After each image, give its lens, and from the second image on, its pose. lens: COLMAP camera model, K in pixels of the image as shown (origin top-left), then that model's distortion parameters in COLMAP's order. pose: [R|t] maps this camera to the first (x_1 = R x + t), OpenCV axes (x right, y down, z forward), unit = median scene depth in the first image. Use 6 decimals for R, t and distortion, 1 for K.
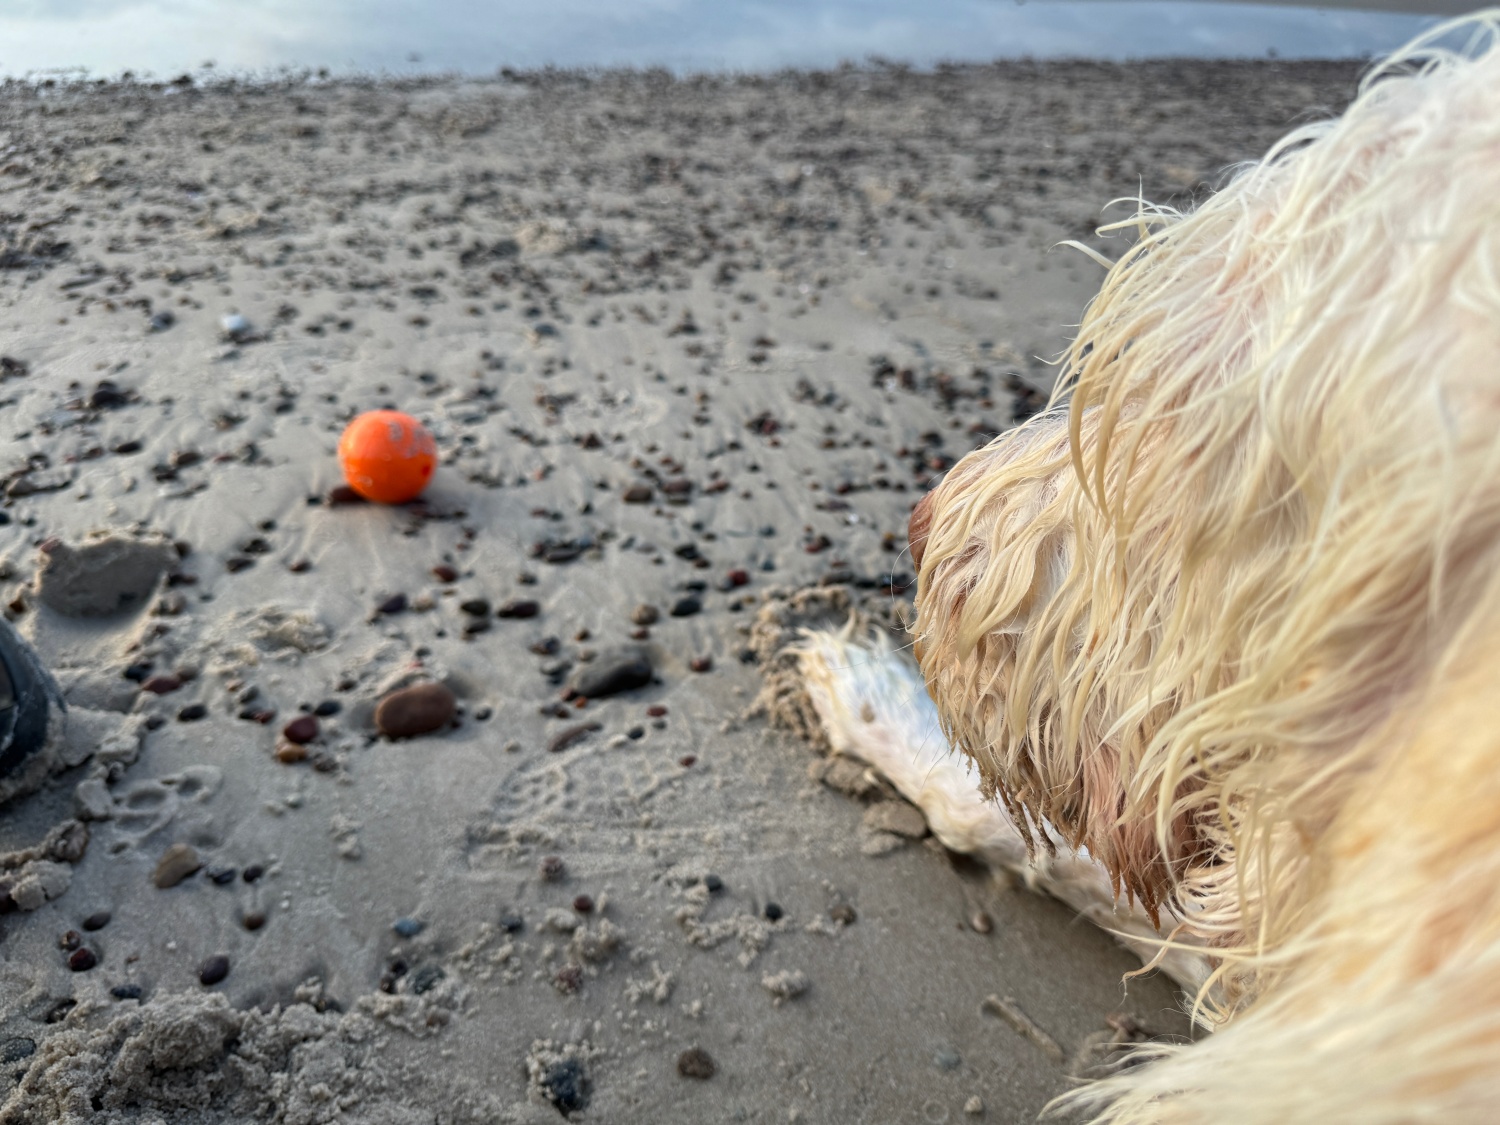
lens RADIAL K [[1065.7, 0, 759.7], [0, 1065.7, 559.8], [0, 0, 1]] dist [-0.034088, -0.003937]
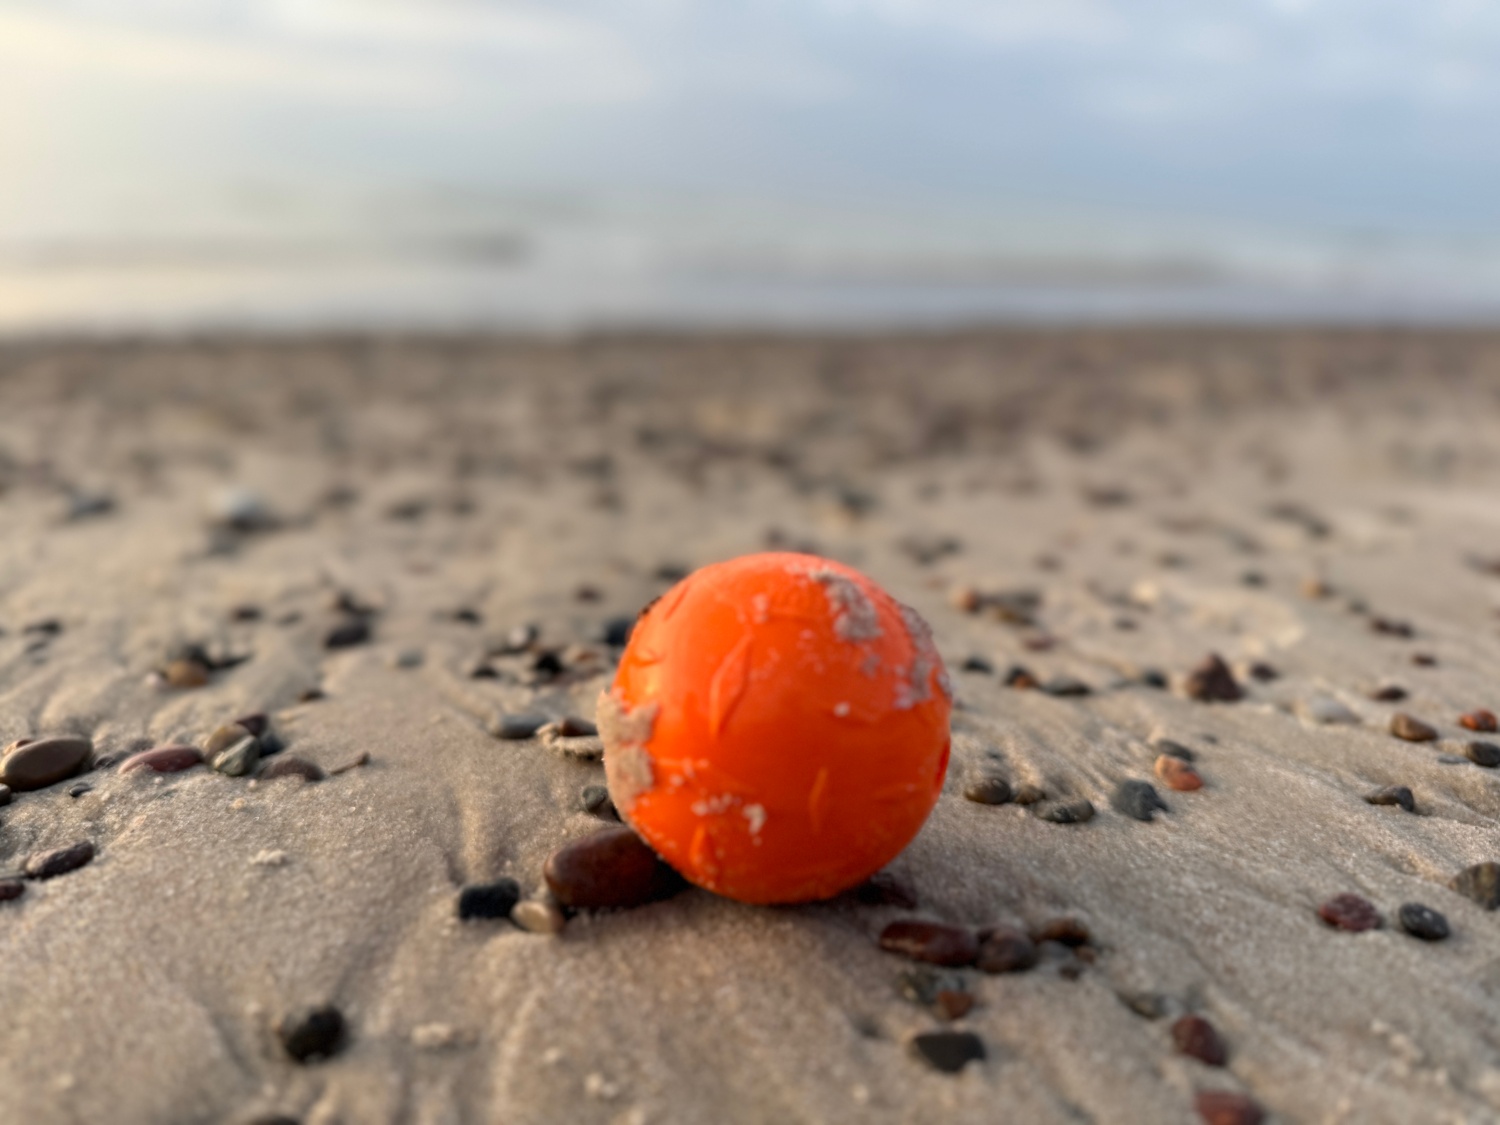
lens RADIAL K [[1065.7, 0, 744.9], [0, 1065.7, 562.5], [0, 0, 1]] dist [-0.034088, -0.003937]
pose [[0.999344, -0.035512, 0.007119, -0.308023], [0.035951, 0.948760, -0.313946, -0.044057], [0.004395, 0.313996, 0.949414, 0.627663]]
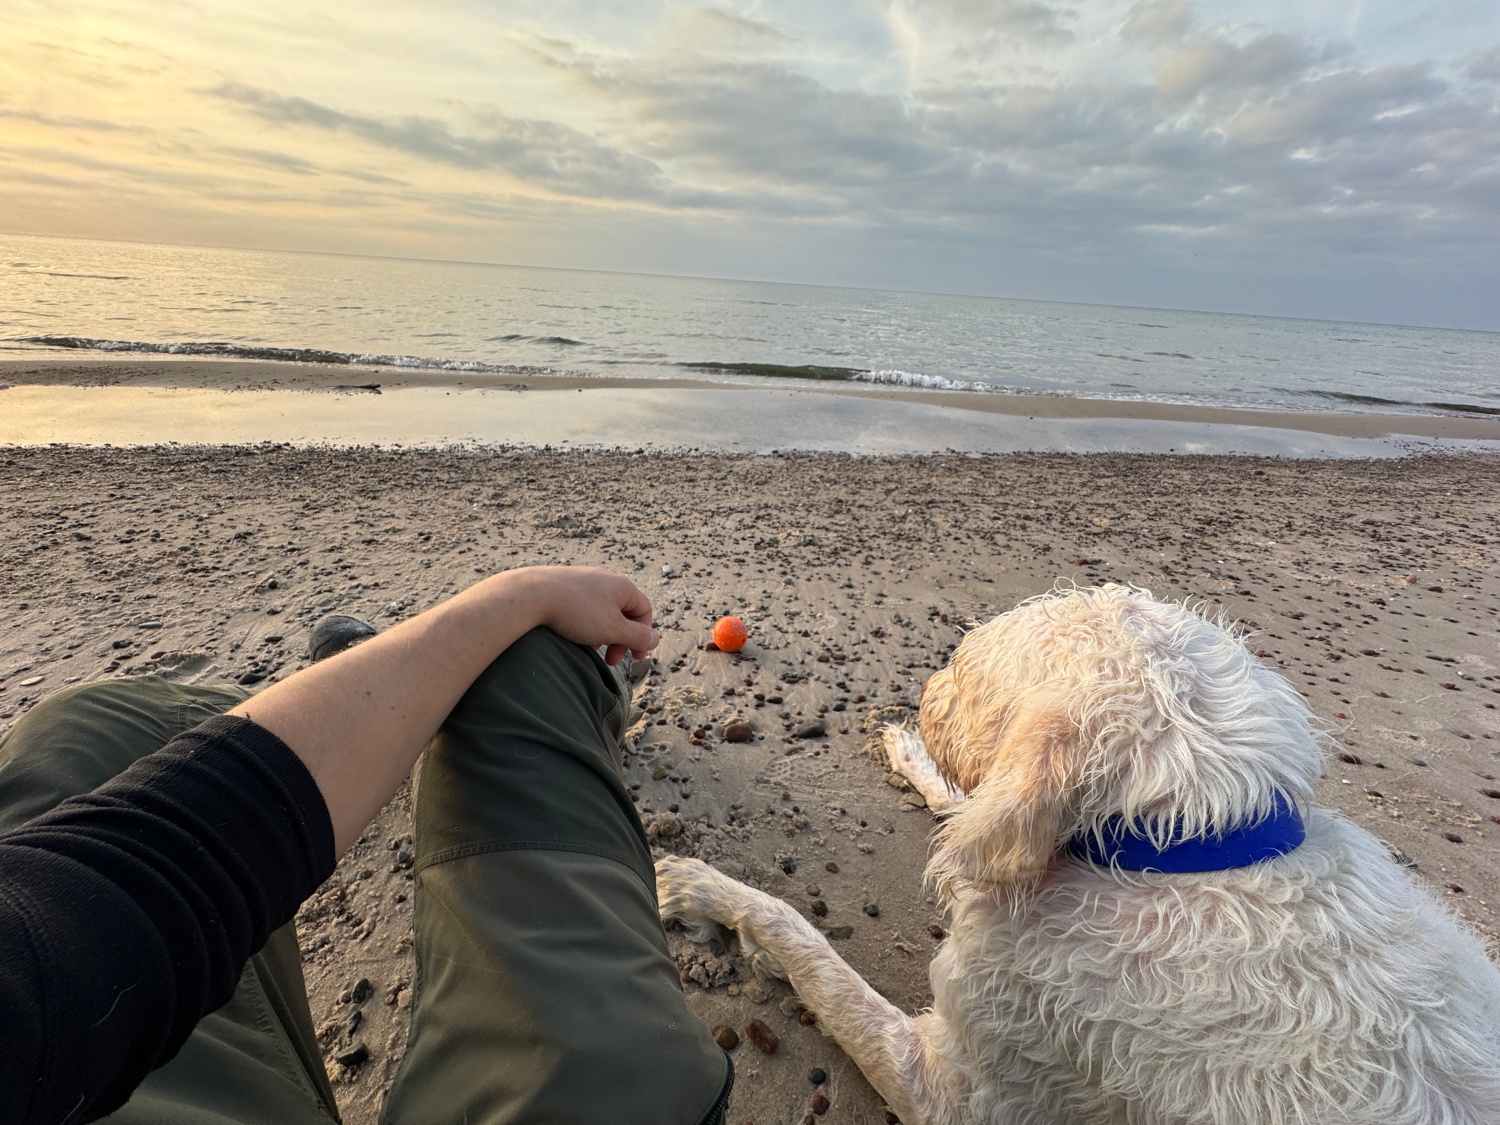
lens RADIAL K [[597.5, 0, 750.5], [0, 597.5, 556.8], [0, 0, 1]] dist [-0.002166, -0.000047]
pose [[0.972184, 0.076087, -0.221515, 0.009791], [-0.119347, 0.974699, -0.188993, -0.008759], [0.201531, 0.210174, 0.956667, -0.380569]]
